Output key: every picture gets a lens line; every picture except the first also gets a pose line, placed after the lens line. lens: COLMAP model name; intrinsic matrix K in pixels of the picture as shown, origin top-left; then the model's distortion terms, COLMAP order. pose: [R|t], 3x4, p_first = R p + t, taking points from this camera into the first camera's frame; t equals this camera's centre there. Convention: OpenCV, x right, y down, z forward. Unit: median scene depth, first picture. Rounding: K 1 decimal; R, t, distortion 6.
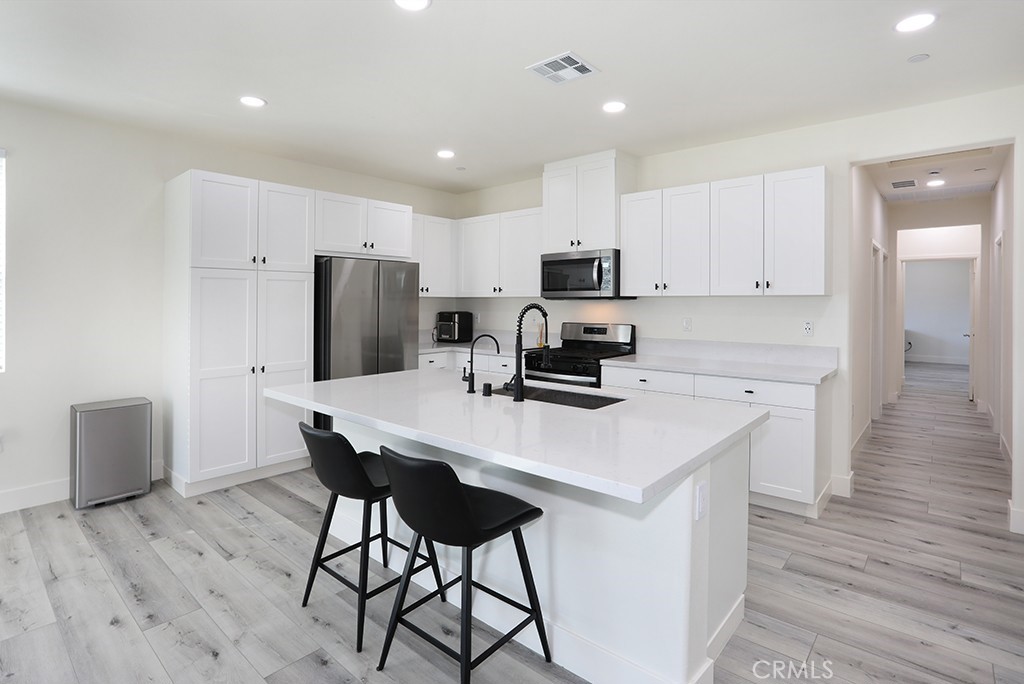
lens RADIAL K [[509.0, 0, 511.1], [0, 509.0, 302.9], [0, 0, 1]] dist [-0.053852, 0.018118]
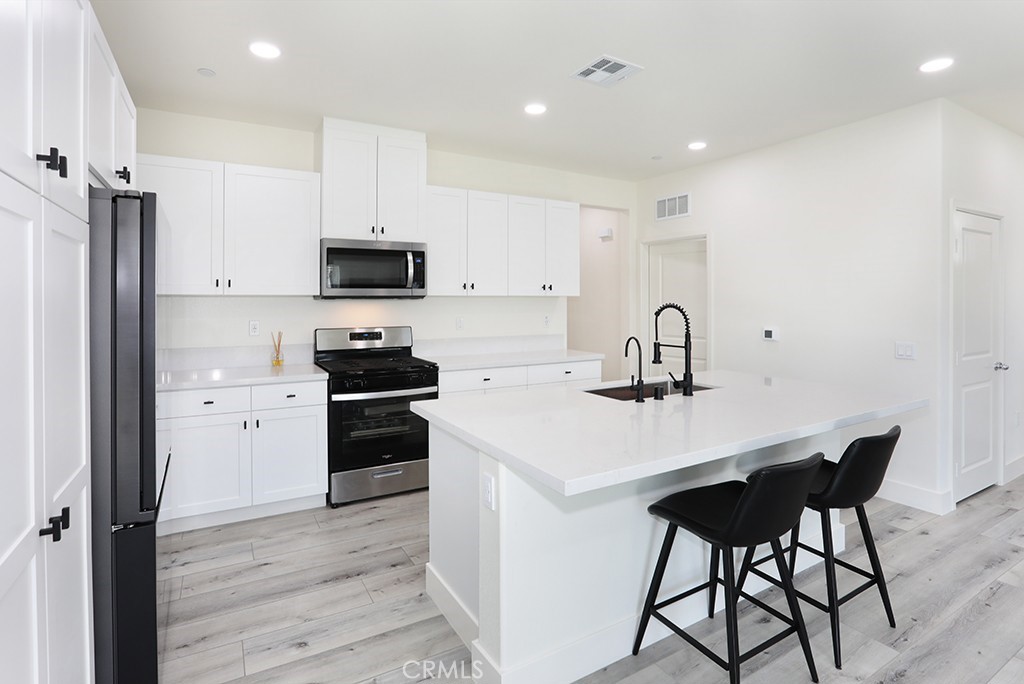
lens RADIAL K [[509.0, 0, 511.1], [0, 509.0, 302.9], [0, 0, 1]] dist [-0.053852, 0.018118]
pose [[0.329255, -0.005030, 0.944228, -0.625123], [0.005408, 0.999979, 0.003441, -0.001814], [-0.944226, 0.003973, 0.329275, 0.575221]]
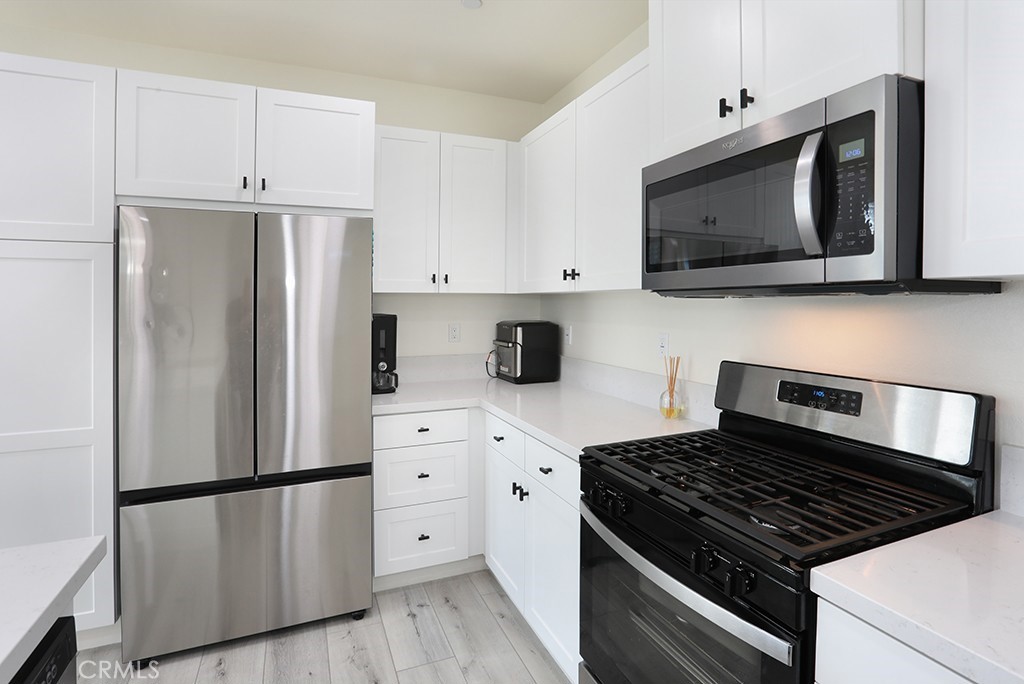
lens RADIAL K [[509.0, 0, 511.1], [0, 509.0, 302.9], [0, 0, 1]] dist [-0.053852, 0.018118]
pose [[0.896506, 0.001545, -0.443029, 0.150895], [-0.002613, 0.999995, -0.001800, -0.001621], [0.443024, 0.002772, 0.896505, 0.743221]]
